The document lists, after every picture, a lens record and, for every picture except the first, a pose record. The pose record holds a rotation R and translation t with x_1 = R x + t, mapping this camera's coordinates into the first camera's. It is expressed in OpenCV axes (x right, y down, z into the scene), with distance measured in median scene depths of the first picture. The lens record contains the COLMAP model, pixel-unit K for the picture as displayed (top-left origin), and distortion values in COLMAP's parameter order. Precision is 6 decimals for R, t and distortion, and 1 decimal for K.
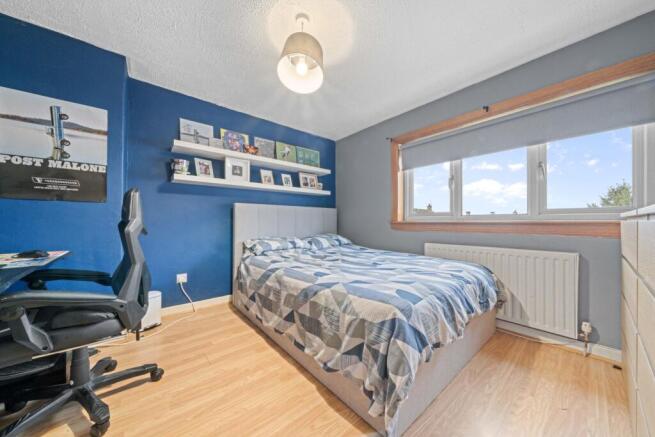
lens RADIAL K [[227.0, 0, 325.3], [0, 227.0, 221.3], [0, 0, 1]] dist [-0.000427, -0.000157]
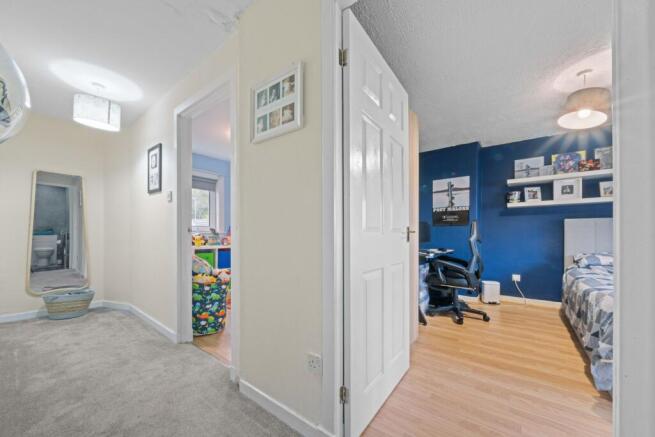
lens RADIAL K [[253.1, 0, 325.8], [0, 253.1, 235.7], [0, 0, 1]] dist [-0.014269, -0.000292]
pose [[0.211380, 0.001633, -0.977403, 0.594317], [0.000914, 0.999998, 0.001868, -0.004992], [0.977404, -0.001288, 0.211378, -0.430906]]
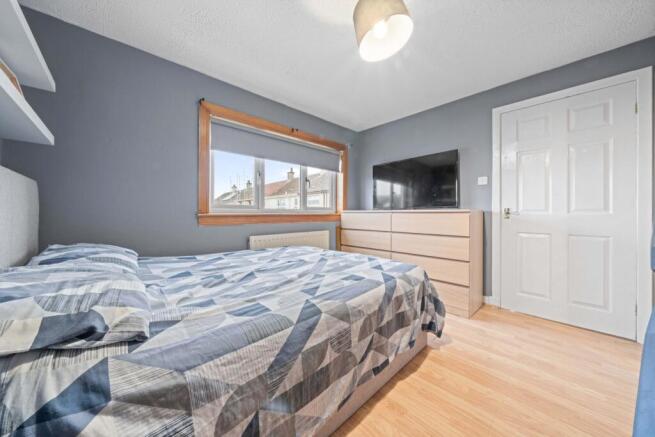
lens RADIAL K [[226.9, 0, 329.1], [0, 226.9, 211.1], [0, 0, 1]] dist [0.000005, -0.000054]
pose [[-0.065954, 0.006792, 0.997800, -0.589773], [-0.003302, 0.999970, -0.007025, -0.004700], [-0.997817, -0.003758, -0.065929, 0.796935]]
